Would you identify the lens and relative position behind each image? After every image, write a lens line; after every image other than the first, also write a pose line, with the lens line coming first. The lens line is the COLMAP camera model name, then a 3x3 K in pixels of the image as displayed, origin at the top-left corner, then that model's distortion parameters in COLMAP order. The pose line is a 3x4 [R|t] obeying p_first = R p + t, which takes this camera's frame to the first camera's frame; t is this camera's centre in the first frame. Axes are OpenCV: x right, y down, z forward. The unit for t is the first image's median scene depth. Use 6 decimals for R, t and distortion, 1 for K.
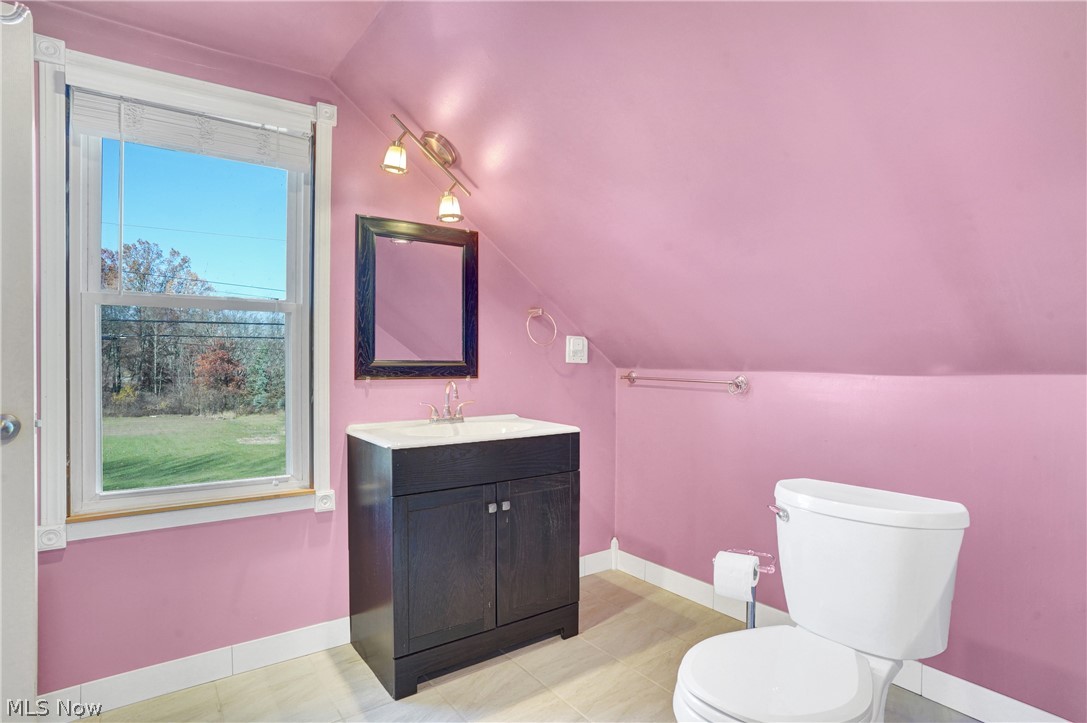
lens RADIAL K [[574.5, 0, 561.4], [0, 574.5, 357.2], [0, 0, 1]] dist [-0.065993, 0.035275]
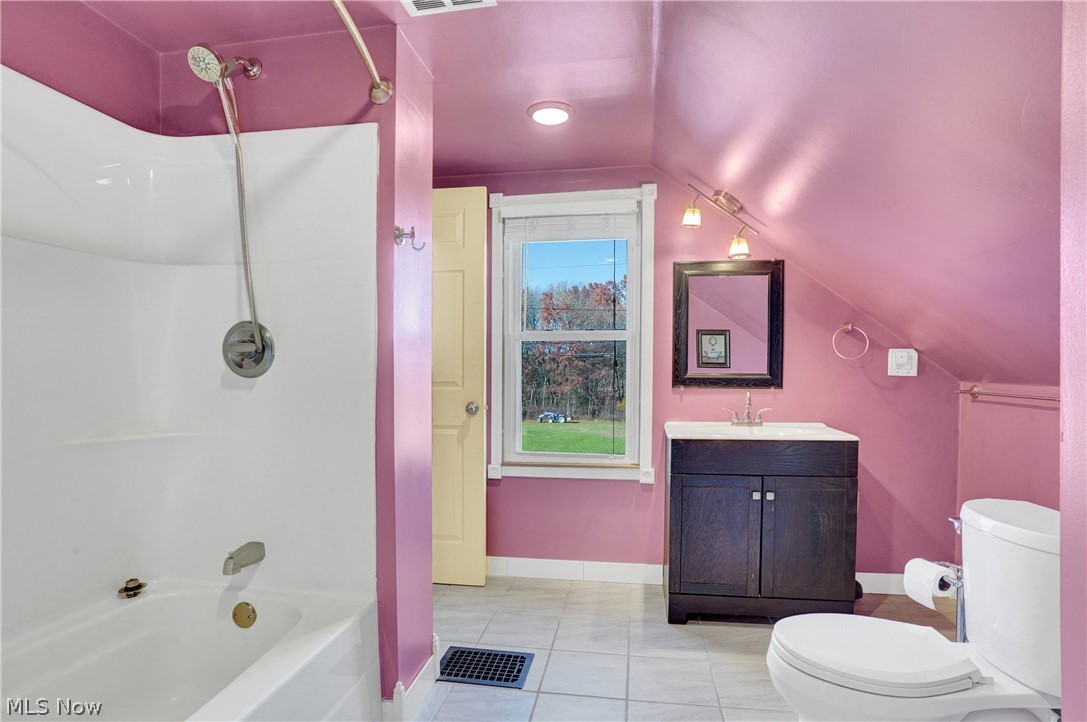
lens RADIAL K [[574.5, 0, 561.4], [0, 574.5, 356.7], [0, 0, 1]] dist [-0.065993, 0.035275]
pose [[0.733145, -0.014738, -0.679913, 0.351235], [0.001815, 0.999804, -0.019714, -0.006803], [0.680070, 0.013219, 0.733028, -0.147420]]
